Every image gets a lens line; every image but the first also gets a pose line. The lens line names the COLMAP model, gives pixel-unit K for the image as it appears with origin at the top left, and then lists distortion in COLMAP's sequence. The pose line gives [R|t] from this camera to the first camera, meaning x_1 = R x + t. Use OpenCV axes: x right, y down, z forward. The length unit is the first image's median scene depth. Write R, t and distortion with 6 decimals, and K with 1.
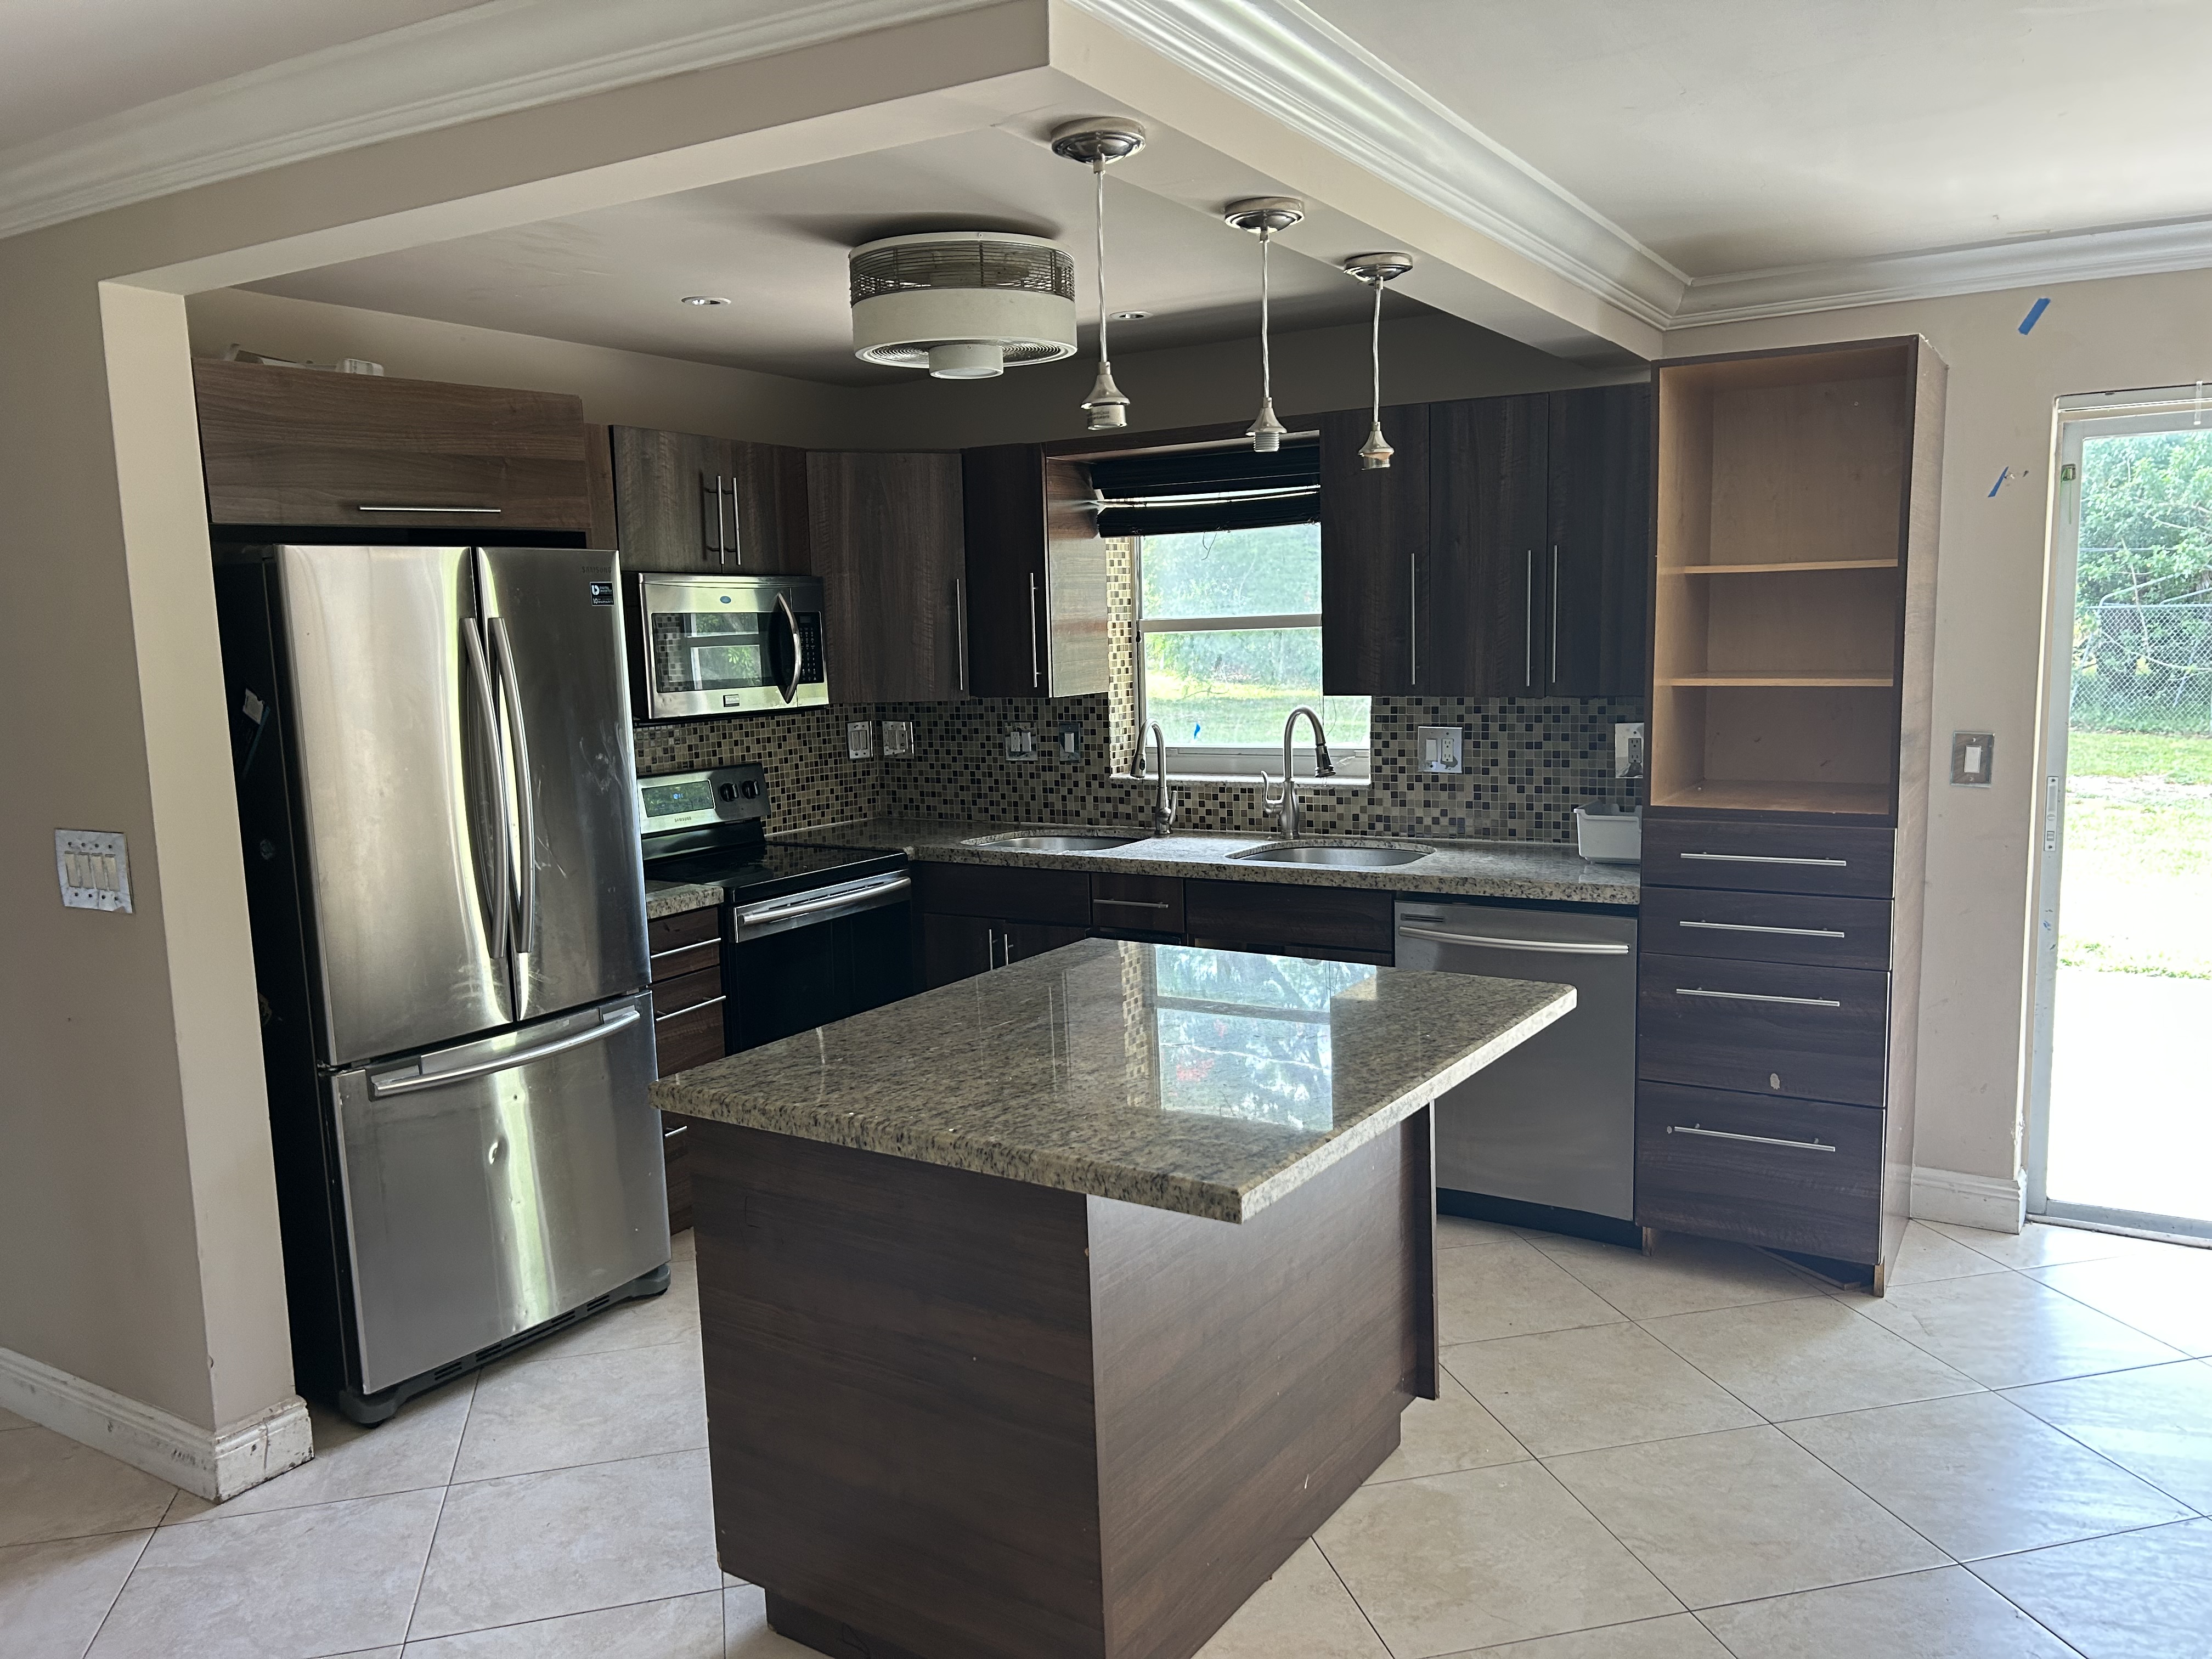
lens RADIAL K [[1653.8, 0, 1096.5], [0, 1653.8, 832.9], [0, 0, 1]] dist [0.111364, -0.223772]
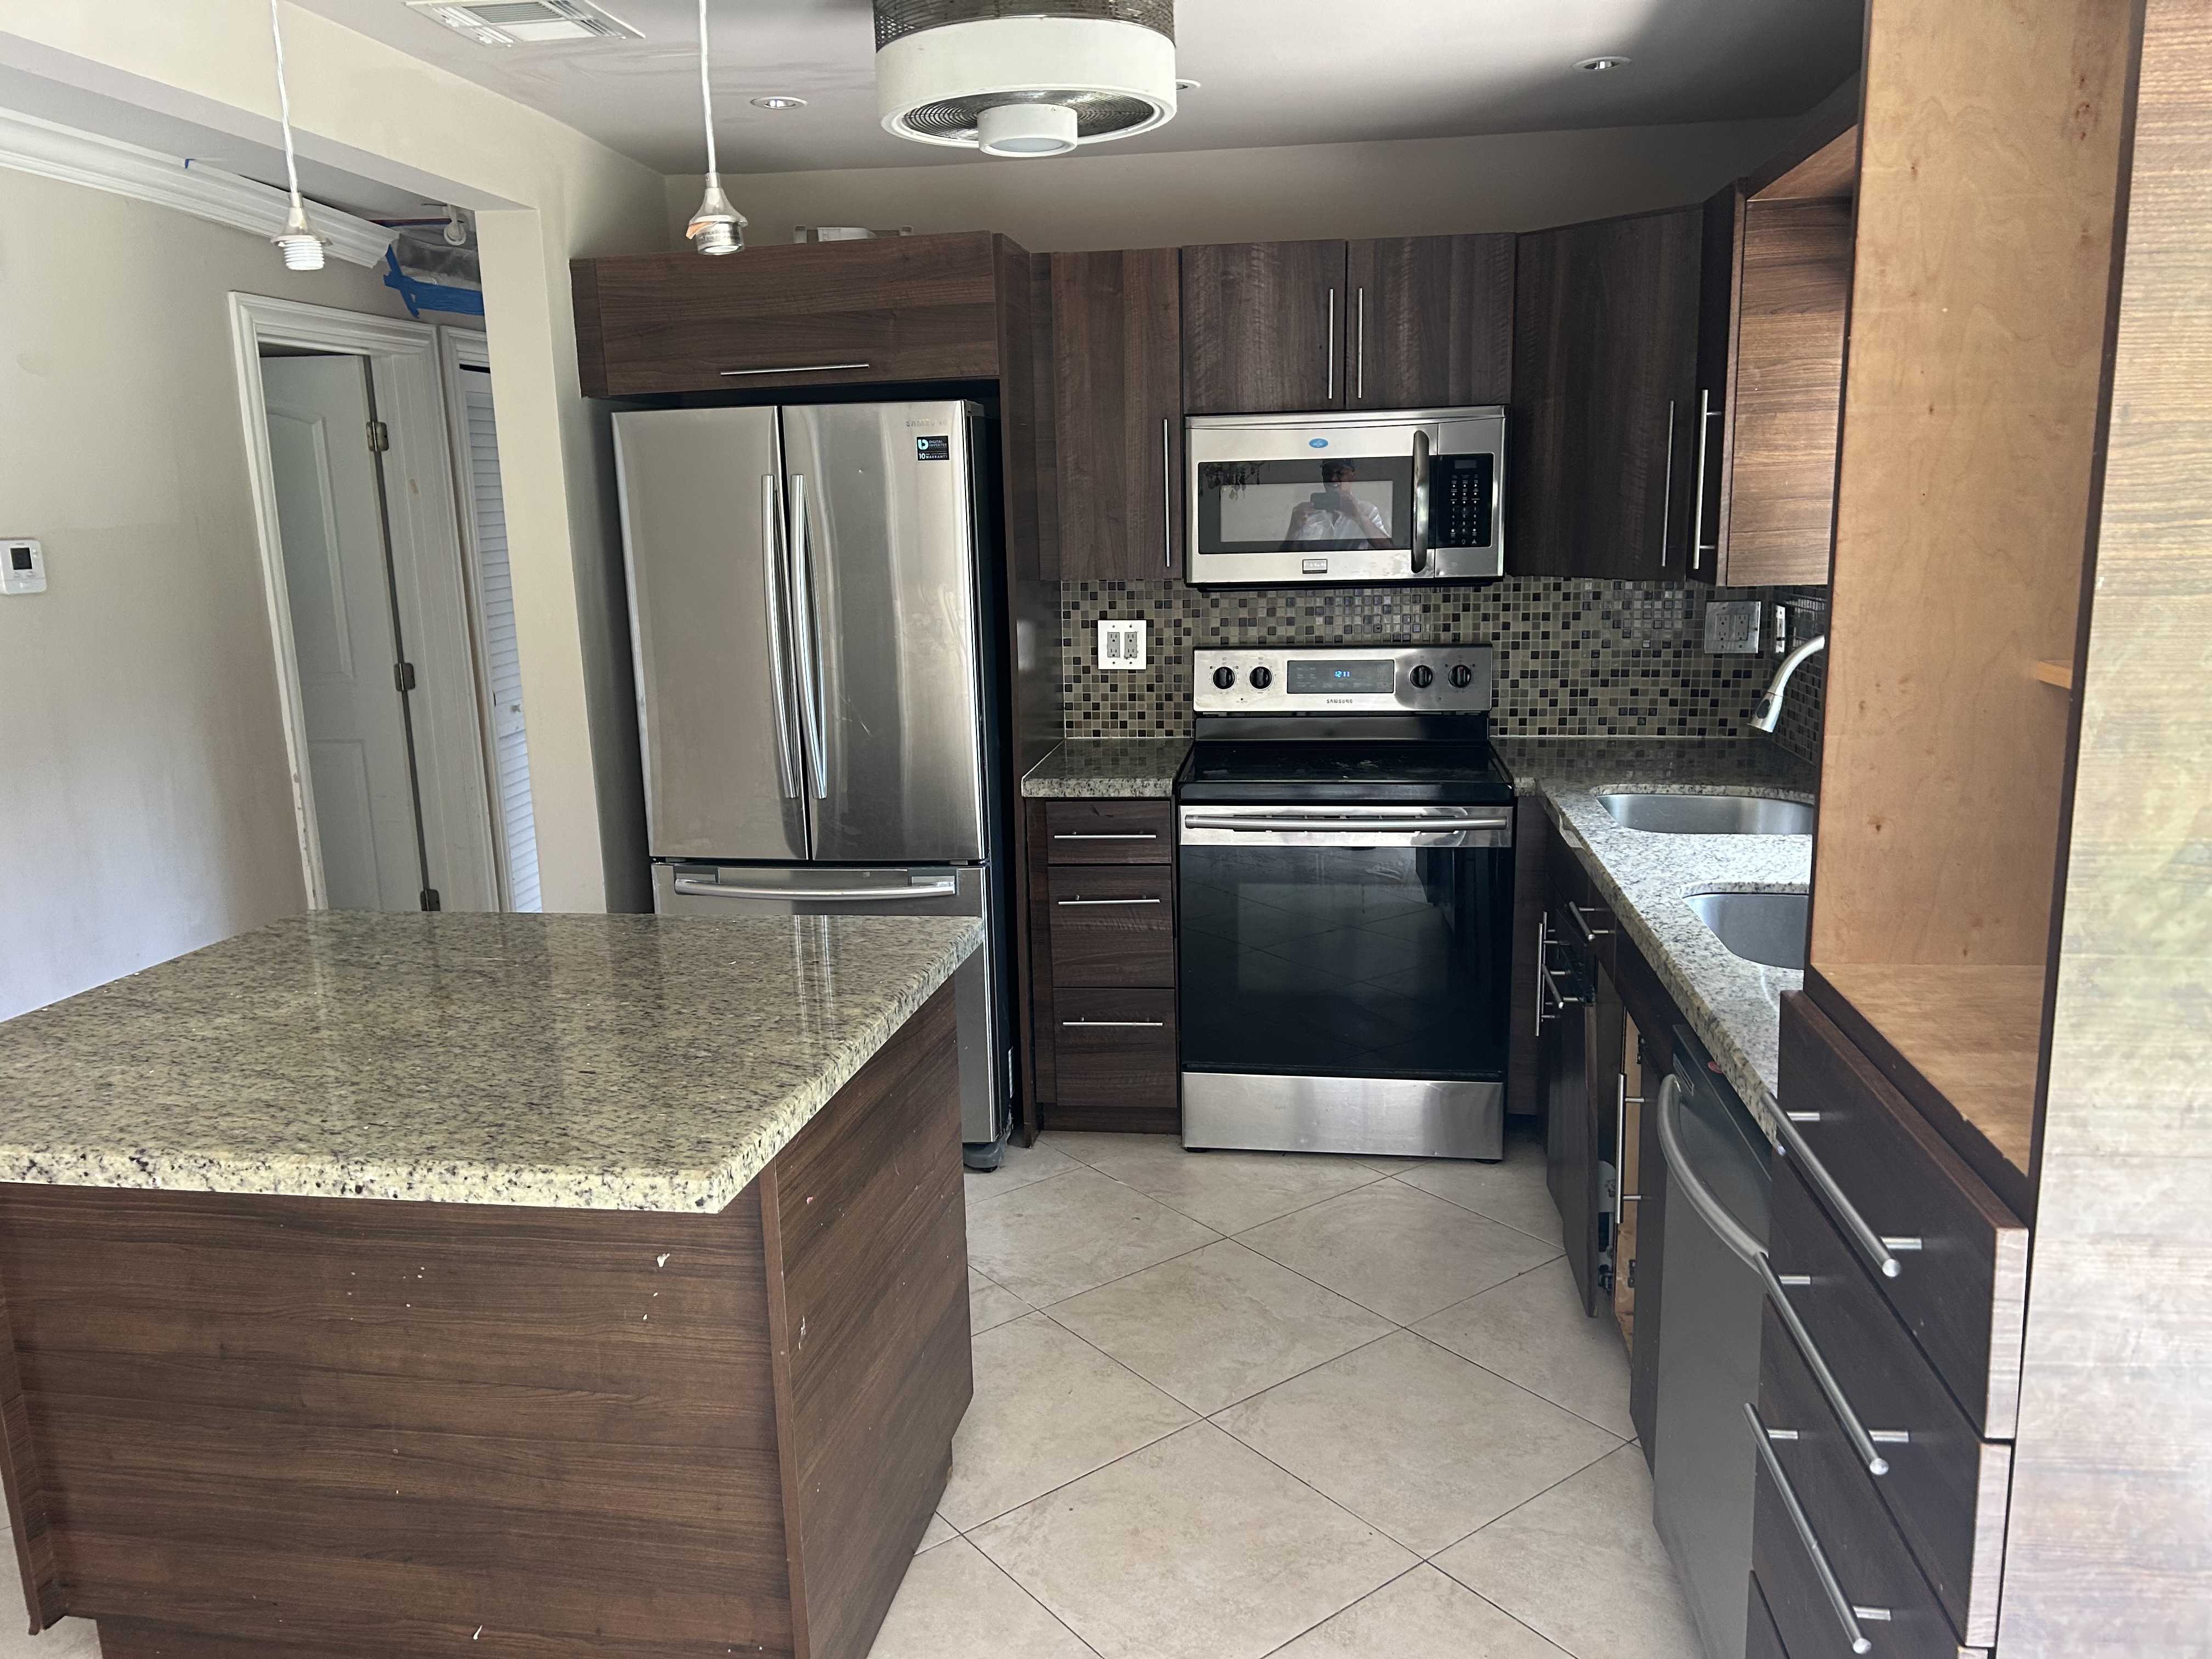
lens RADIAL K [[1653.8, 0, 1096.5], [0, 1653.8, 832.9], [0, 0, 1]] dist [0.111364, -0.223772]
pose [[0.404928, 0.201683, -0.891828, 0.478024], [-0.103857, 0.979203, 0.174287, -0.077140], [0.908431, 0.022049, 0.417452, 0.518070]]
